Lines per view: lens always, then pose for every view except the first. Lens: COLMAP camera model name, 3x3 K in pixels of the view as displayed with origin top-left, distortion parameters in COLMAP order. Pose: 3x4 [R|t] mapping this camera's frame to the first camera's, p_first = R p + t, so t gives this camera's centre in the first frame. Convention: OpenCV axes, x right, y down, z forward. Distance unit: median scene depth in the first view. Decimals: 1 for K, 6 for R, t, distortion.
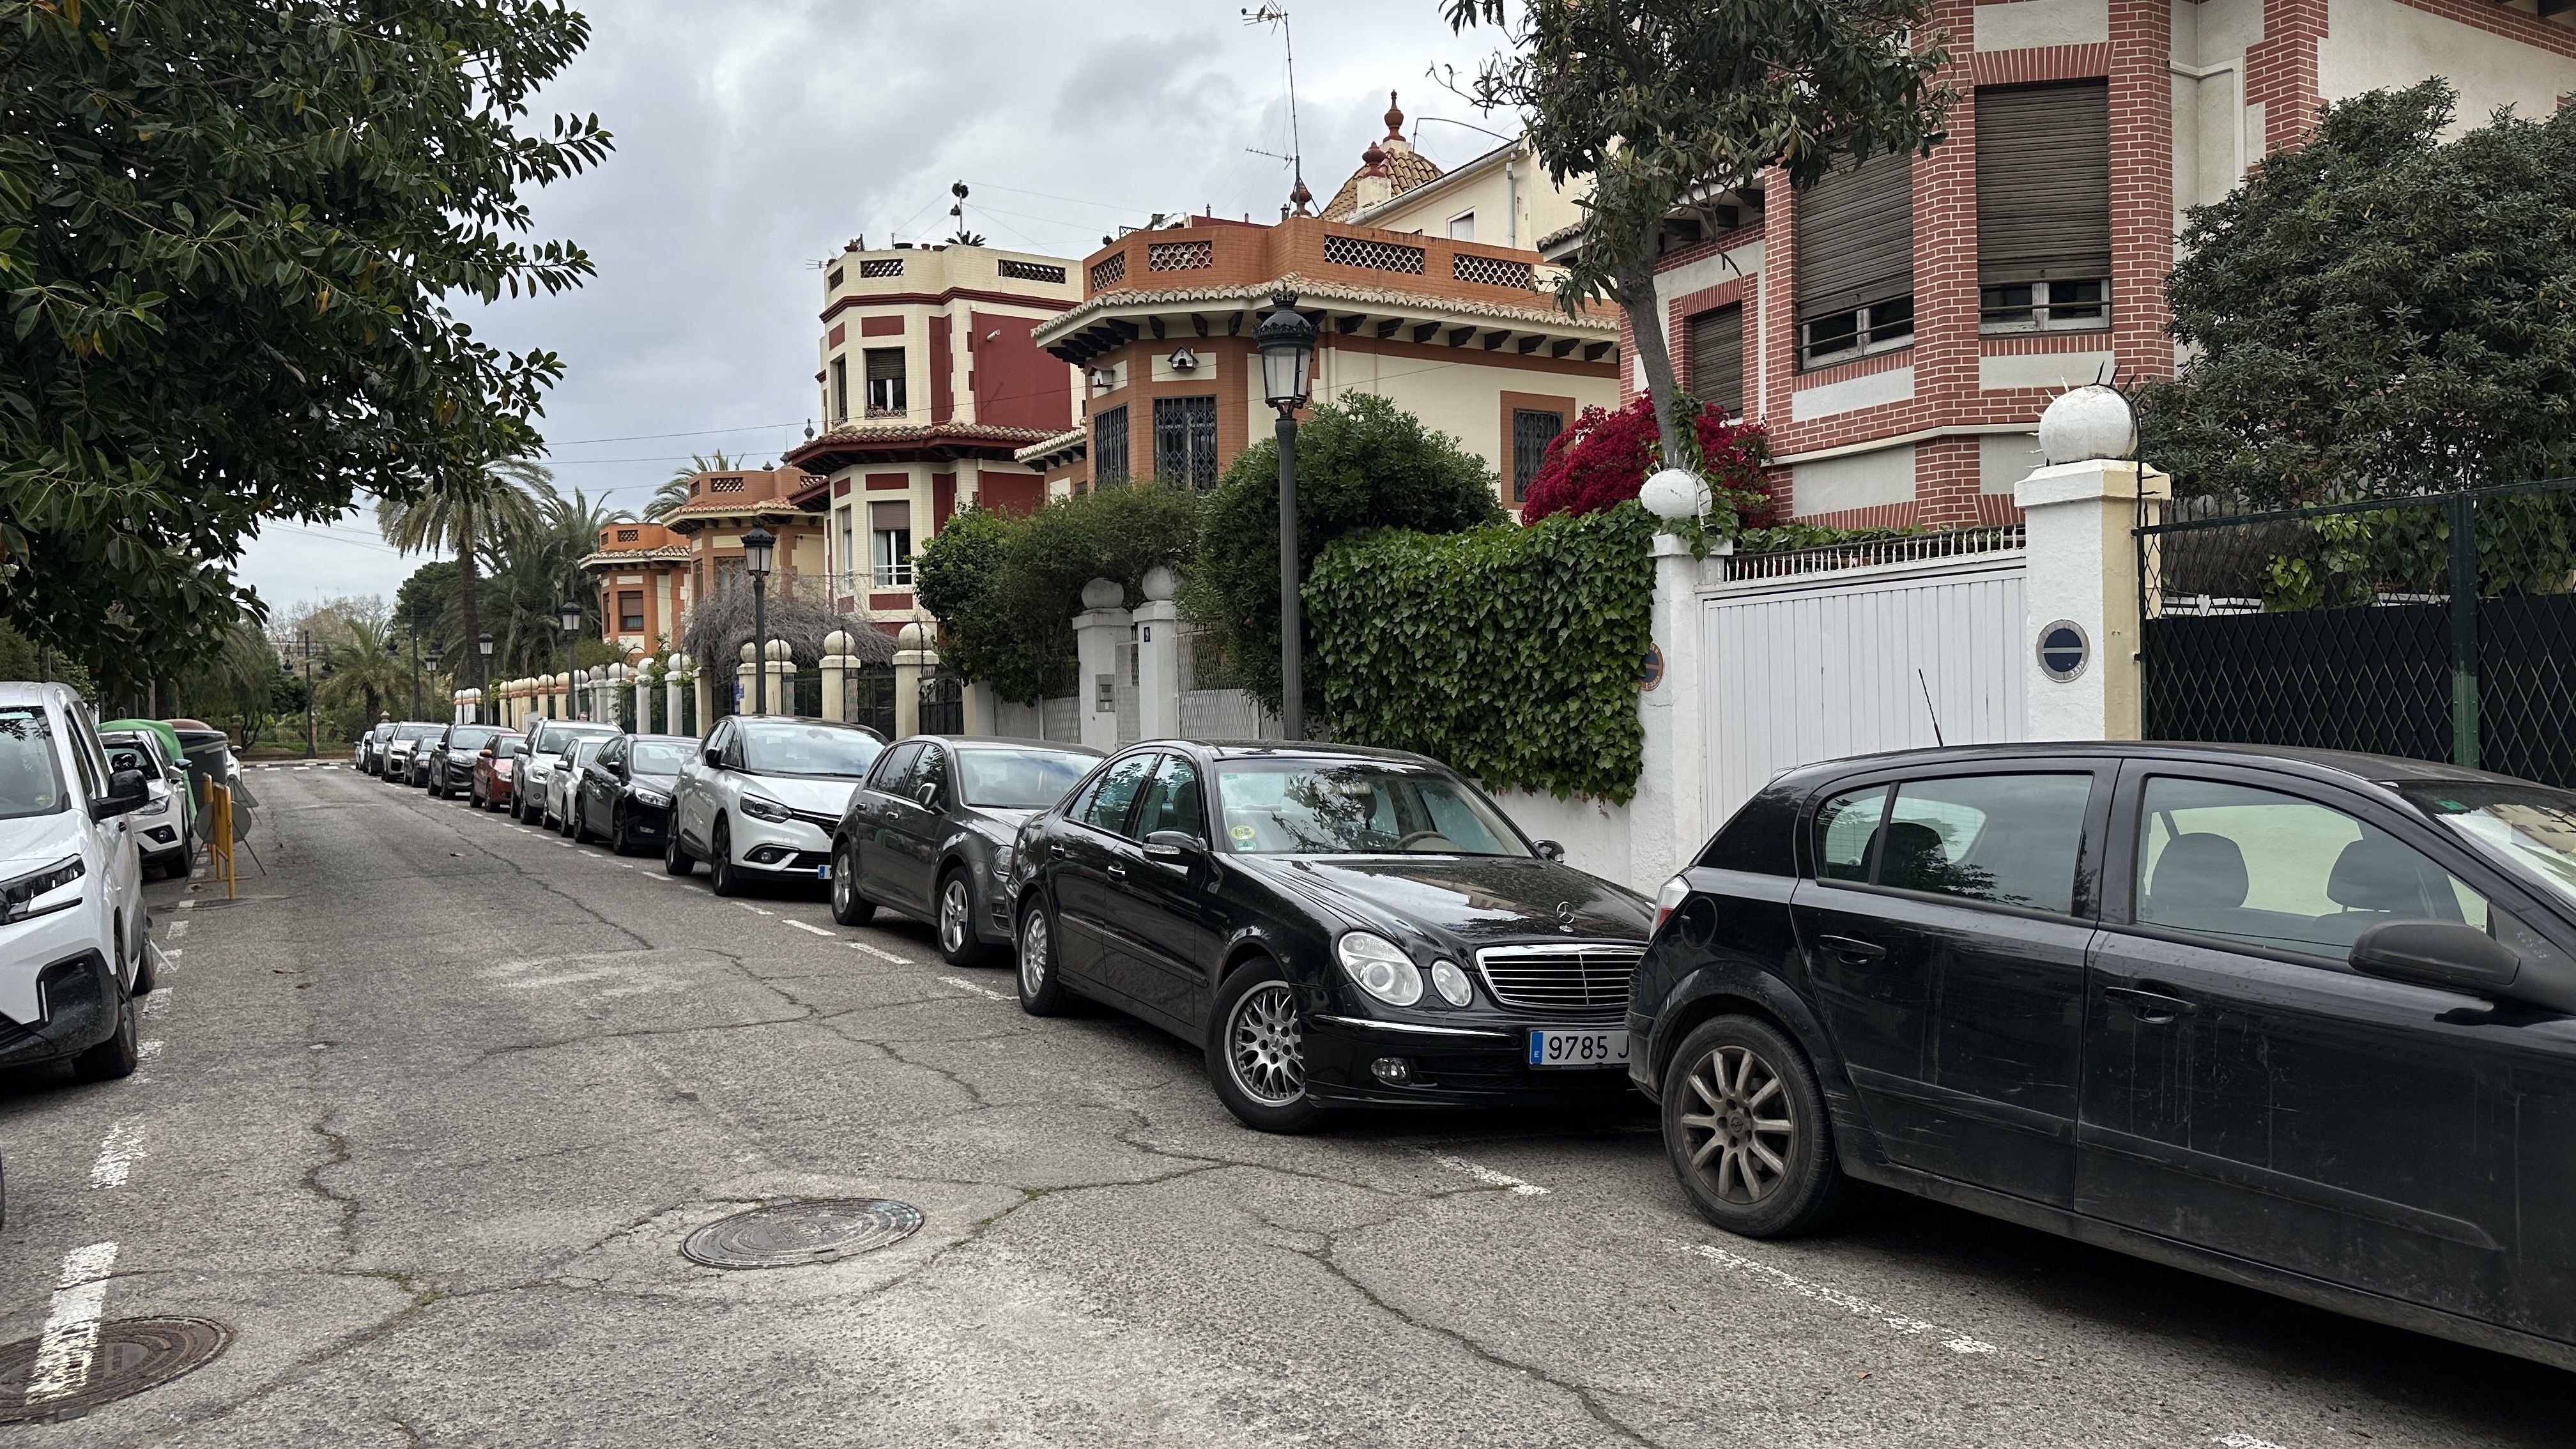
lens RADIAL K [[1808.1, 0, 1288.0], [0, 1808.1, 724.5], [0, 0, 1]] dist [0.097966, -0.142657]
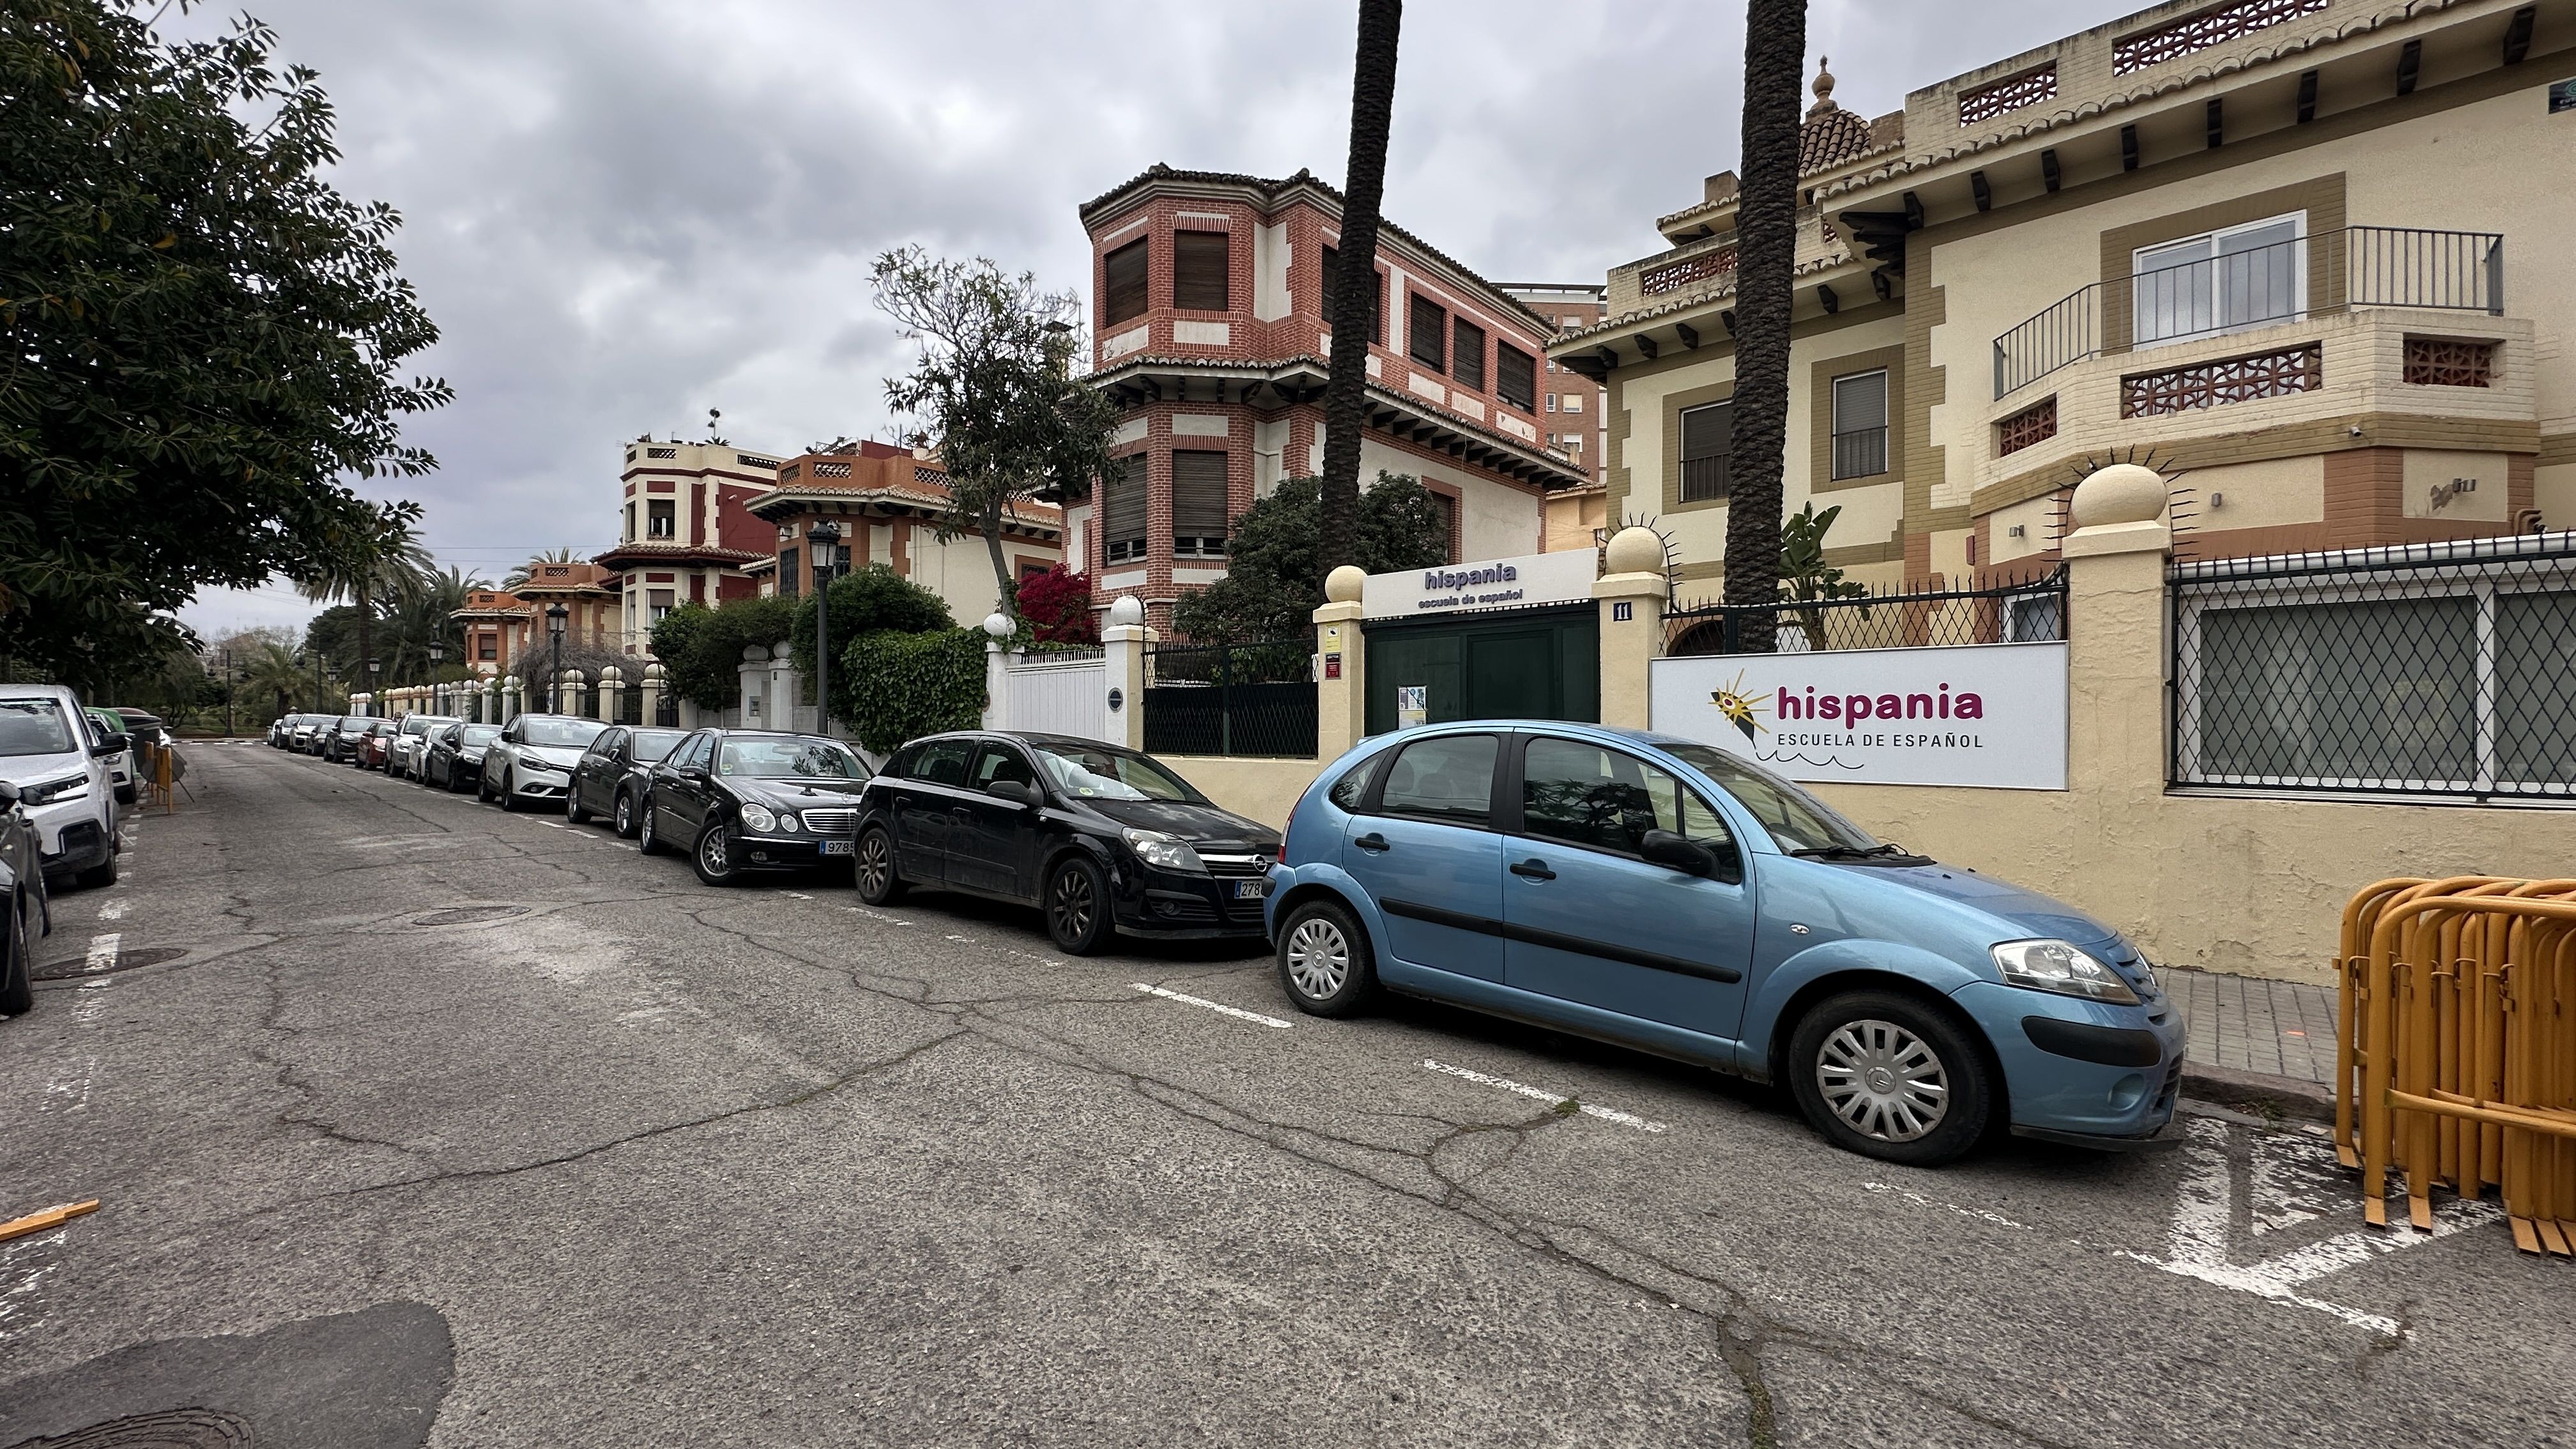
lens RADIAL K [[1021.6, 0, 1280.6], [0, 1021.6, 719.0], [0, 0, 1]] dist [-0.000203, -0.000409]
pose [[0.951803, 0.023667, 0.305795, 0.086550], [-0.019777, 0.999679, -0.015816, 0.001527], [-0.306071, 0.009006, 0.951966, -0.165150]]
